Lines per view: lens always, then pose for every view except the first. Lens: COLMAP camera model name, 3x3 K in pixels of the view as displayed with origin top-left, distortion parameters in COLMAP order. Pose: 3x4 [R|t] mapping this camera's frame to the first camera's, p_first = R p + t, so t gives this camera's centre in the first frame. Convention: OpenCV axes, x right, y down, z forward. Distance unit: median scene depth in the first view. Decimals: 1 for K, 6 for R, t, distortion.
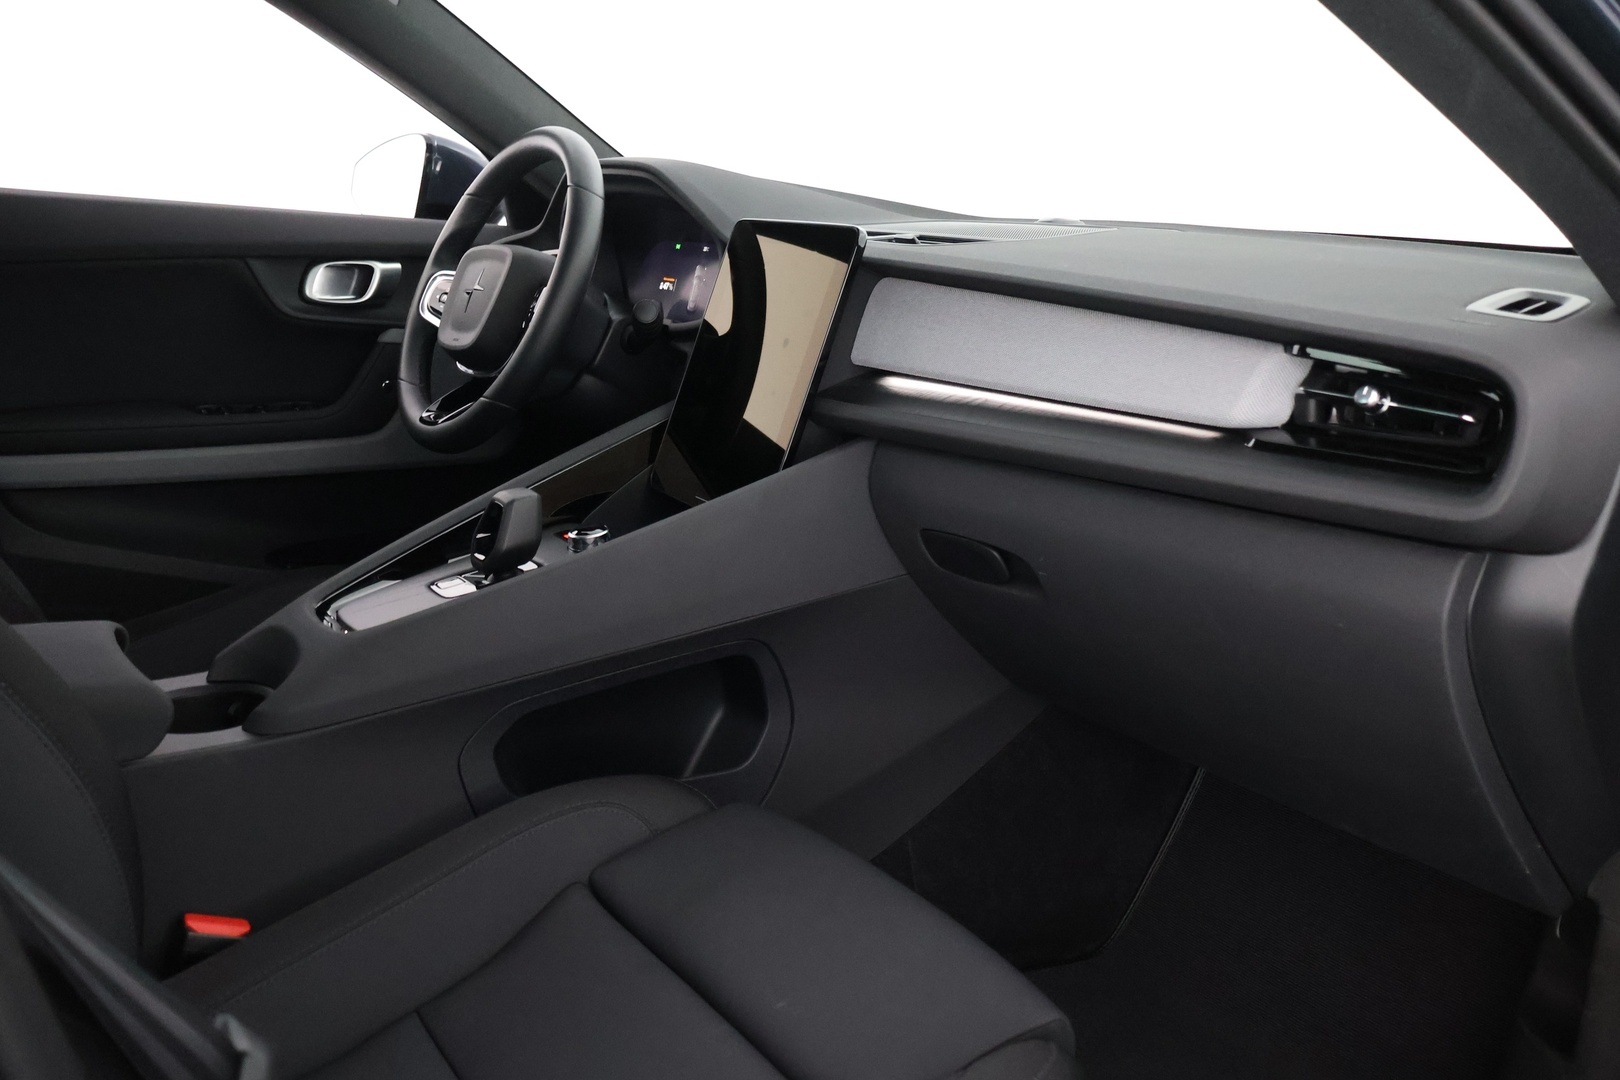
lens RADIAL K [[1350.0, 0, 806.5], [0, 1350.0, 543.2], [0, 0, 1]] dist [-0.011875, -0.001747]
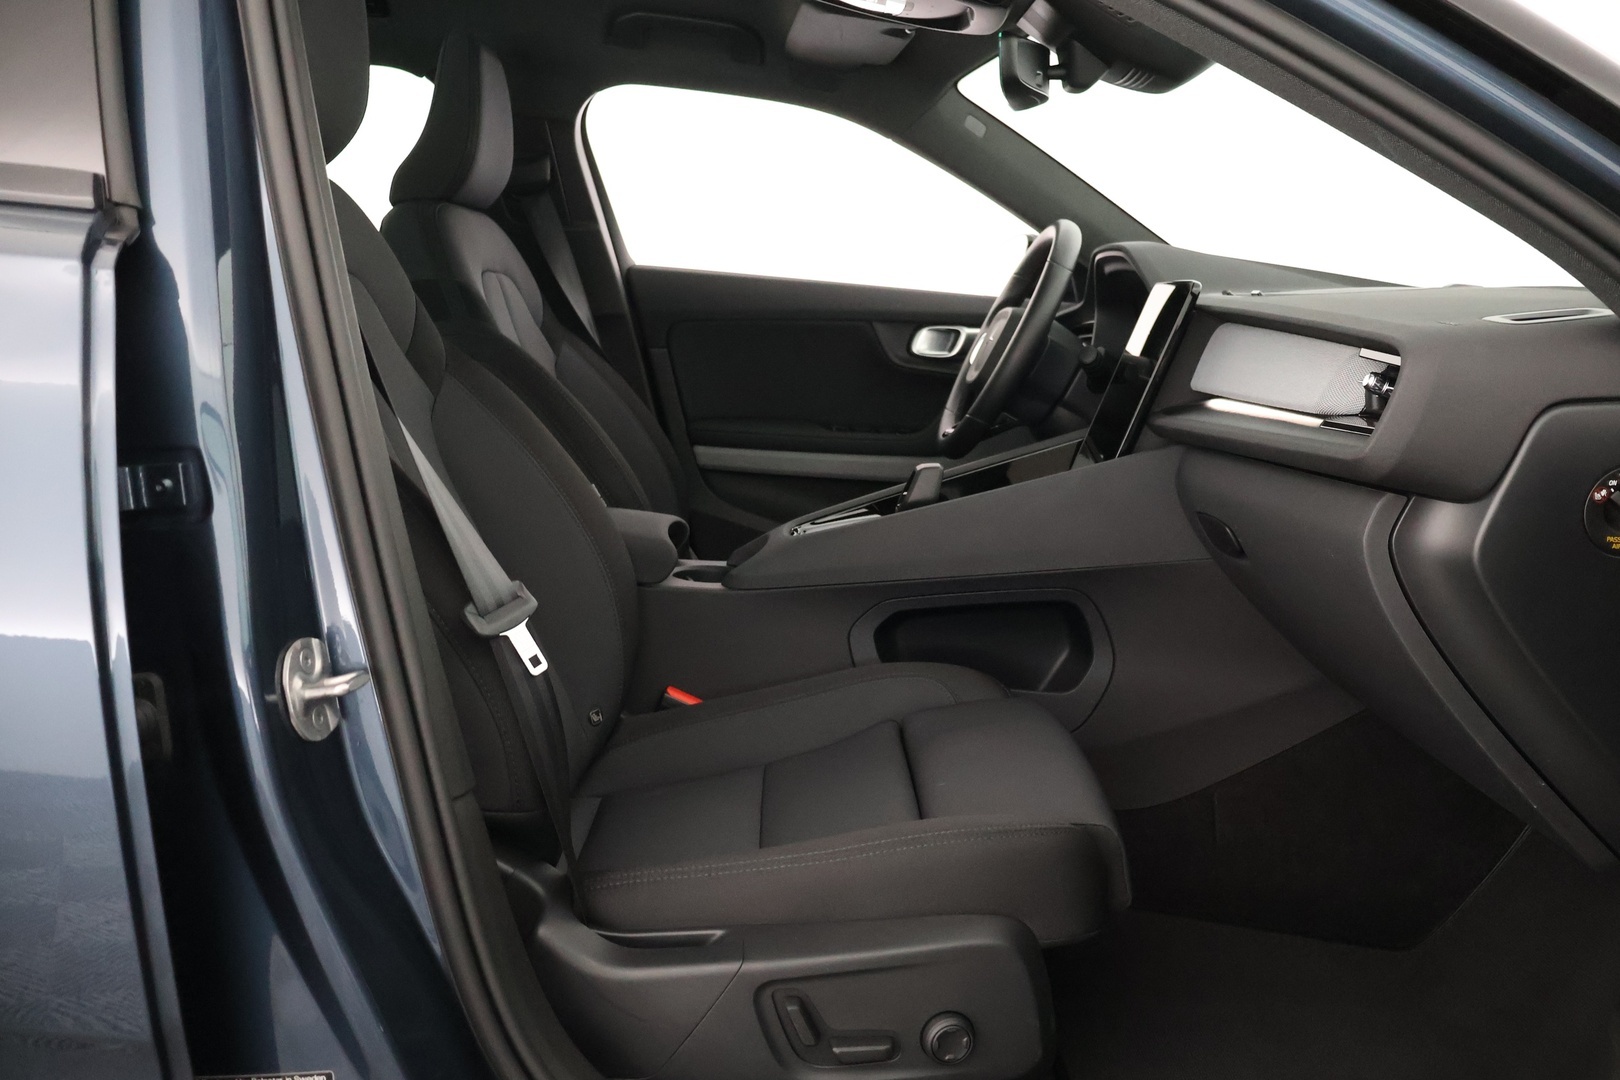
lens RADIAL K [[1350.0, 0, 806.5], [0, 1350.0, 543.2], [0, 0, 1]] dist [-0.011875, -0.001747]
pose [[0.820887, 0.094762, -0.563174, 0.462421], [-0.142817, 0.988867, -0.041779, 0.114675], [0.552945, 0.114726, 0.825282, -0.229916]]
